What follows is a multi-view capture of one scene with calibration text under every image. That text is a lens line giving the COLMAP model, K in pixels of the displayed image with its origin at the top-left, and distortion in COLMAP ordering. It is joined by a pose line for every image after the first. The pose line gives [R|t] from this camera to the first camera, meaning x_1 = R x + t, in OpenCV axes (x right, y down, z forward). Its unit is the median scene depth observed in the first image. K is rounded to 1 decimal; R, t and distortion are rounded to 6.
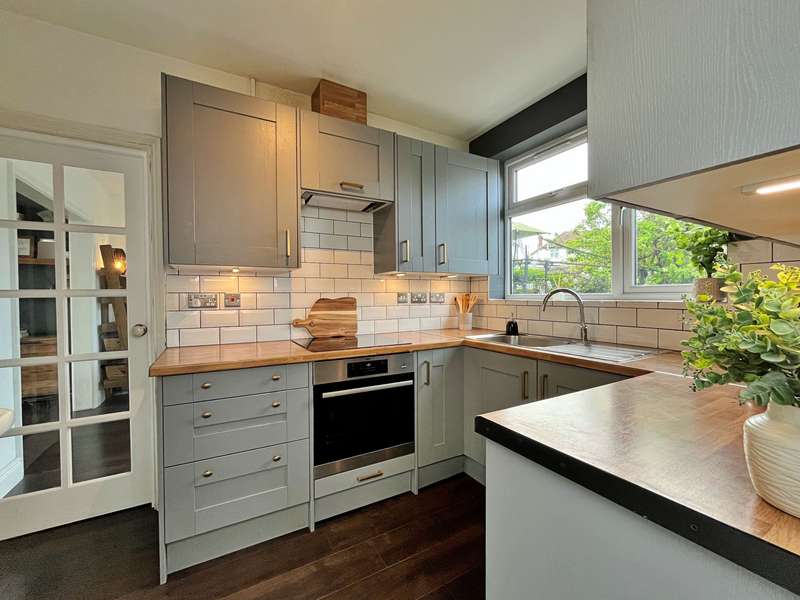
lens RADIAL K [[333.7, 0, 400.1], [0, 333.7, 299.0], [0, 0, 1]] dist [0.001536, -0.000086]
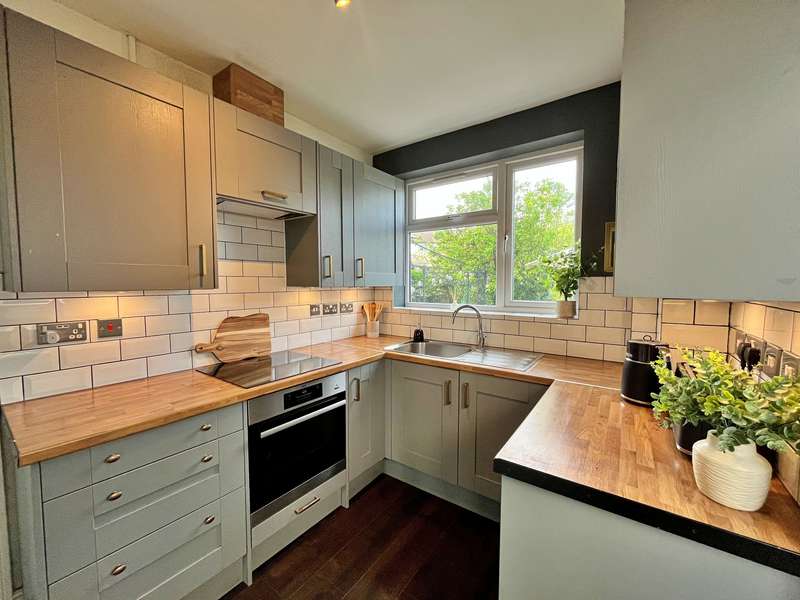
lens RADIAL K [[322.3, 0, 400.7], [0, 322.3, 298.3], [0, 0, 1]] dist [-0.001184, -0.000315]
pose [[0.908309, -0.013392, 0.418086, -0.186079], [-0.002932, 0.999259, 0.038378, -0.086392], [-0.418290, -0.036085, 0.907596, 0.049524]]
